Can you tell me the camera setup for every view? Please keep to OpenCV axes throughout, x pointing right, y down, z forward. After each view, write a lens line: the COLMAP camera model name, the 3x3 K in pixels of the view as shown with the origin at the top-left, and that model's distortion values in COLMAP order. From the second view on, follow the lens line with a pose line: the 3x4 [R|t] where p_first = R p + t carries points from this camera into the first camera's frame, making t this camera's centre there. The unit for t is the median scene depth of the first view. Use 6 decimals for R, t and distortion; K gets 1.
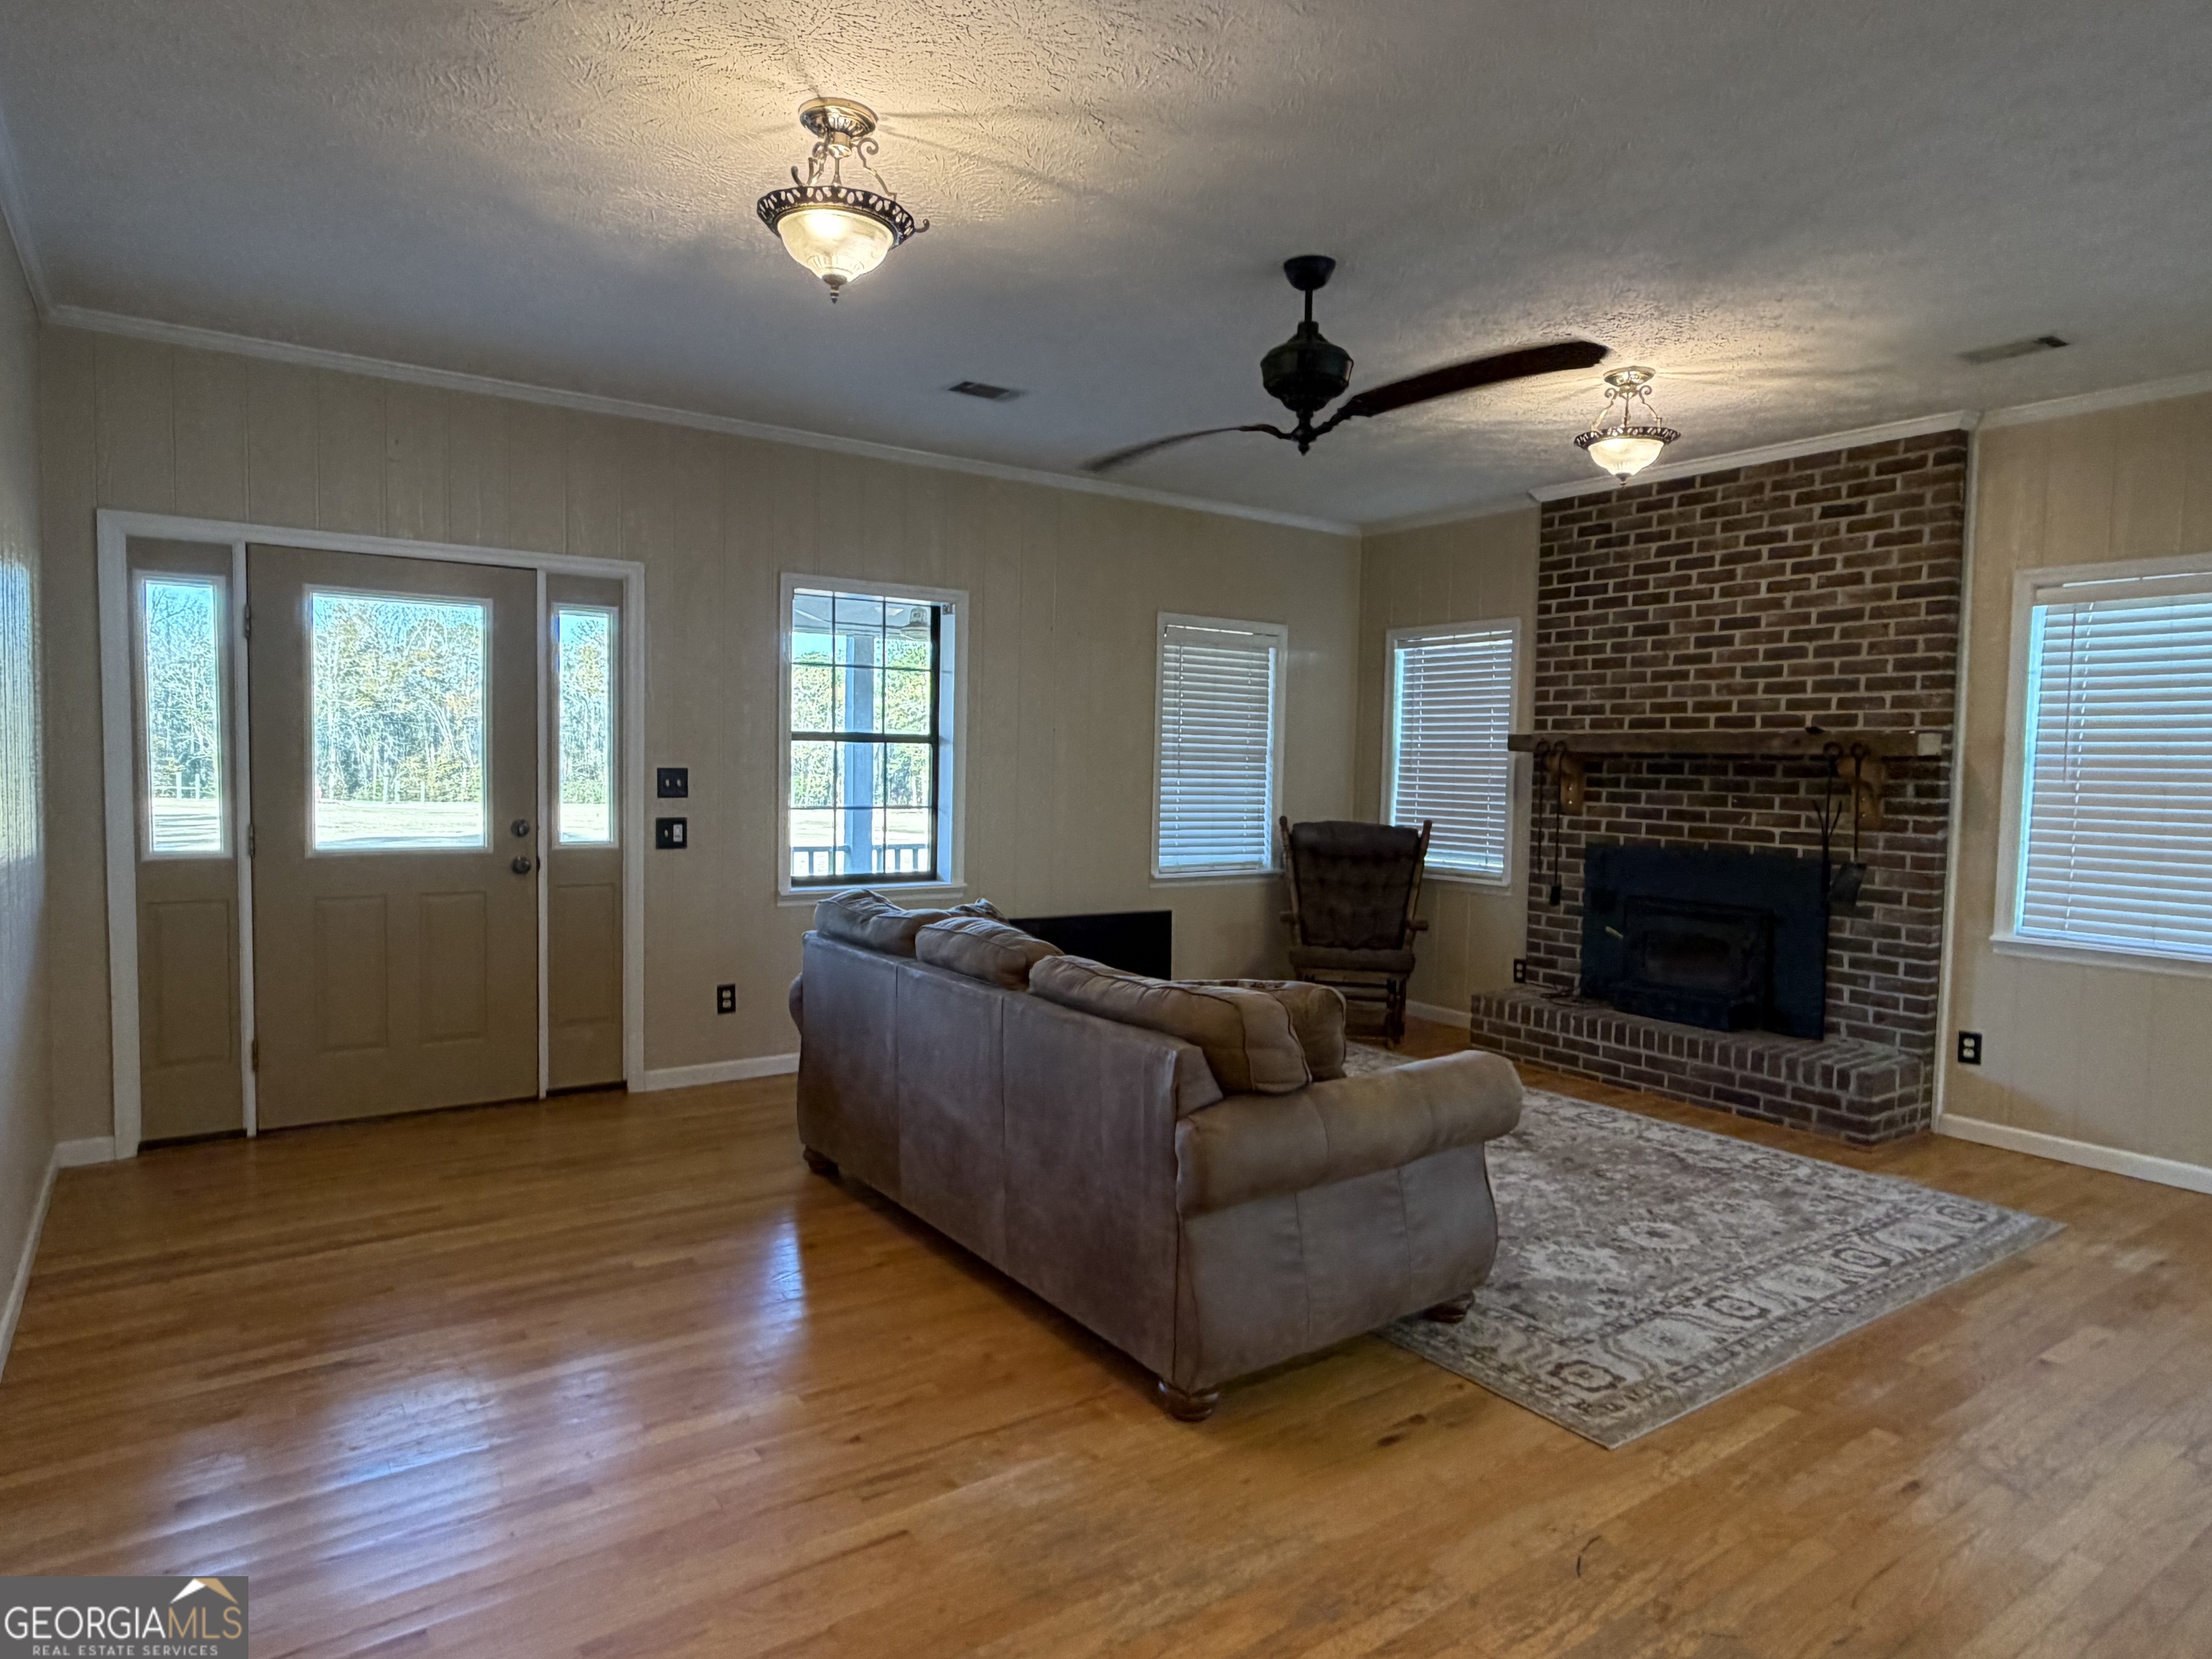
lens RADIAL K [[1301.2, 0, 1109.4], [0, 1301.2, 832.9], [0, 0, 1]] dist [0.000605, -0.001709]
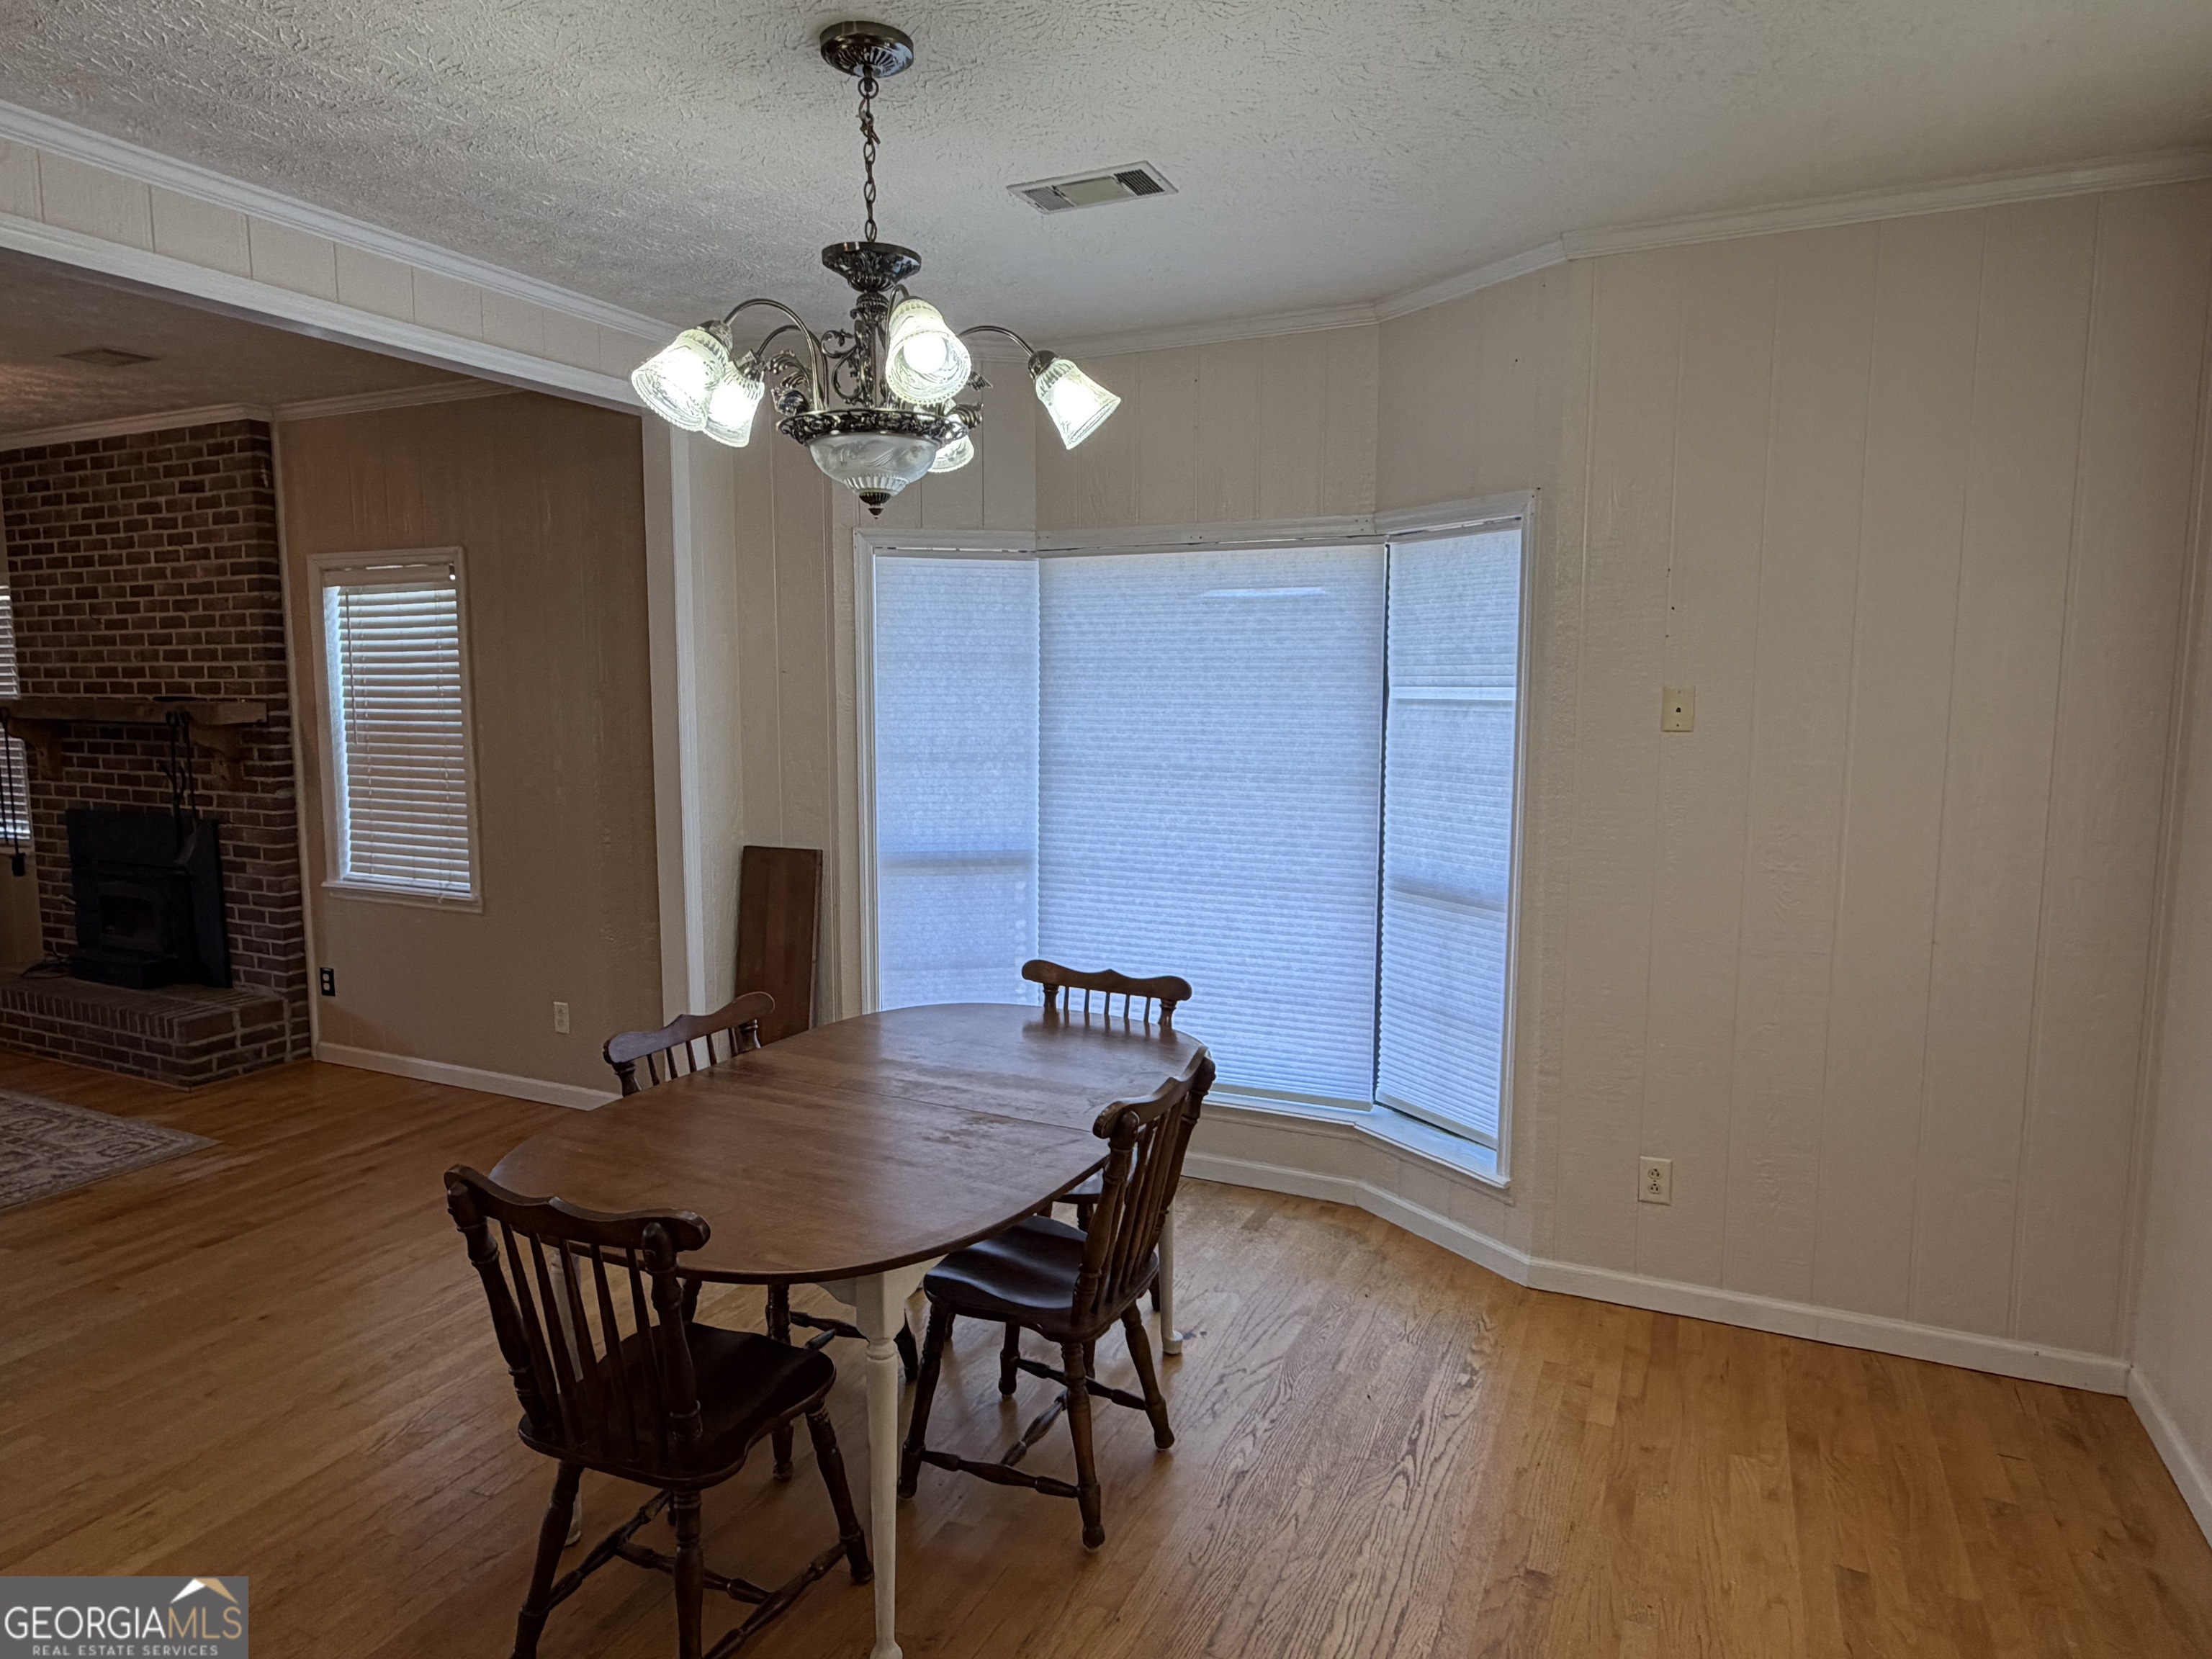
lens RADIAL K [[1301.2, 0, 1109.9], [0, 1301.2, 828.0], [0, 0, 1]] dist [0.000605, -0.001709]
pose [[0.865452, -0.076777, 0.495074, 0.685380], [0.043734, 0.995993, 0.078009, -0.024501], [-0.499079, -0.045862, 0.865342, -0.297209]]
